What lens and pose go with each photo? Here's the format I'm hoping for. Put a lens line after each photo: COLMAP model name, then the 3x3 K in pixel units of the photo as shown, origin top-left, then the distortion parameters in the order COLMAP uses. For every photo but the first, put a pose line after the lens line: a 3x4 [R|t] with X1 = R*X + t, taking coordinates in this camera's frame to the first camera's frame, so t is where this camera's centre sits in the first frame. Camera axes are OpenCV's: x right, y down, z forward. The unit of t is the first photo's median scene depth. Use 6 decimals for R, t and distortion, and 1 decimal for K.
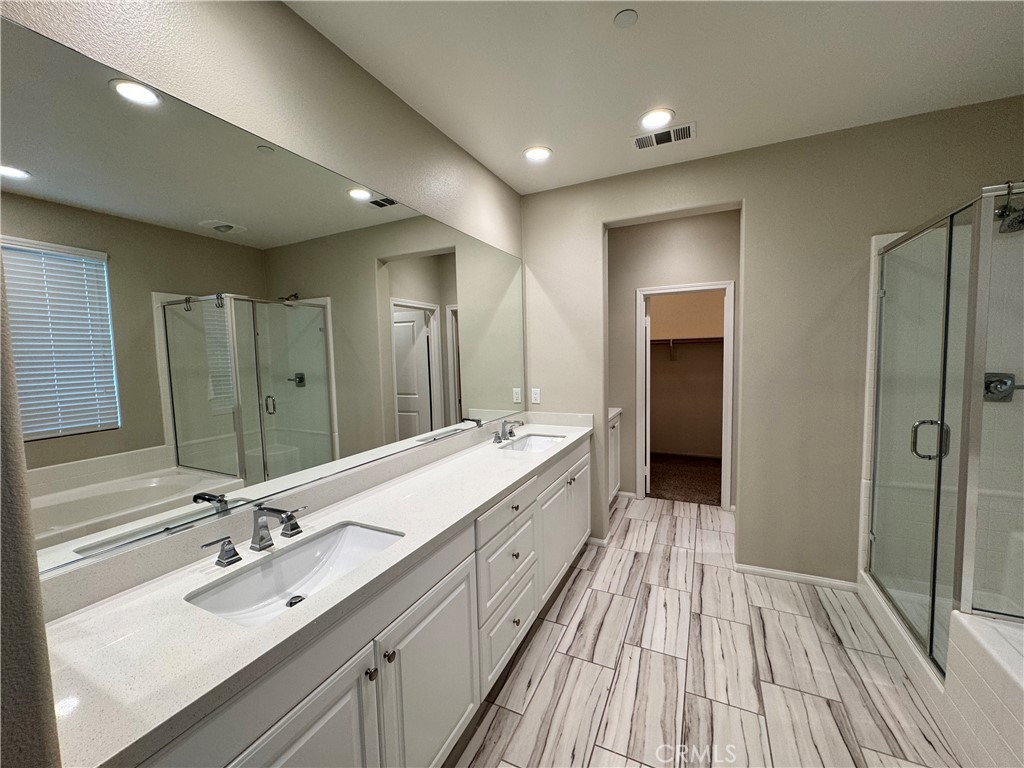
lens RADIAL K [[407.7, 0, 512.1], [0, 407.7, 385.5], [0, 0, 1]] dist [-0.000108, 0.000340]
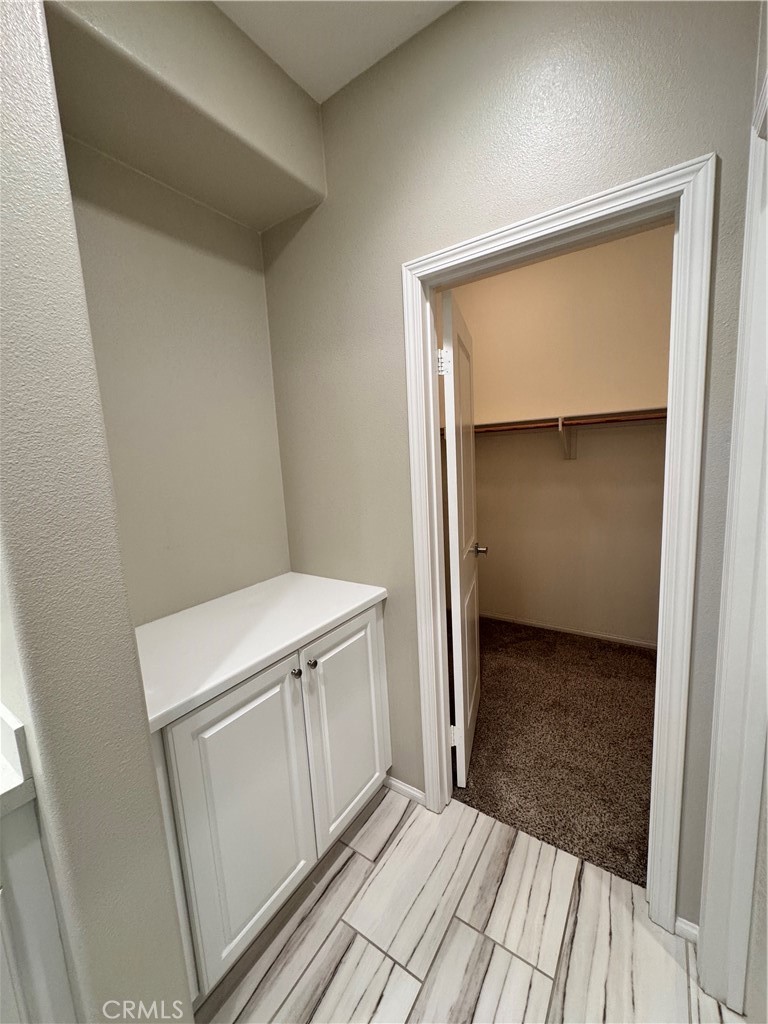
lens RADIAL K [[407.7, 0, 381.7], [0, 407.7, 510.2], [0, 0, 1]] dist [-0.000108, 0.000340]
pose [[0.987684, -0.005619, -0.156358, 0.561939], [0.015786, 0.997834, 0.063856, -0.079555], [0.155661, -0.065538, 0.985634, 1.046679]]
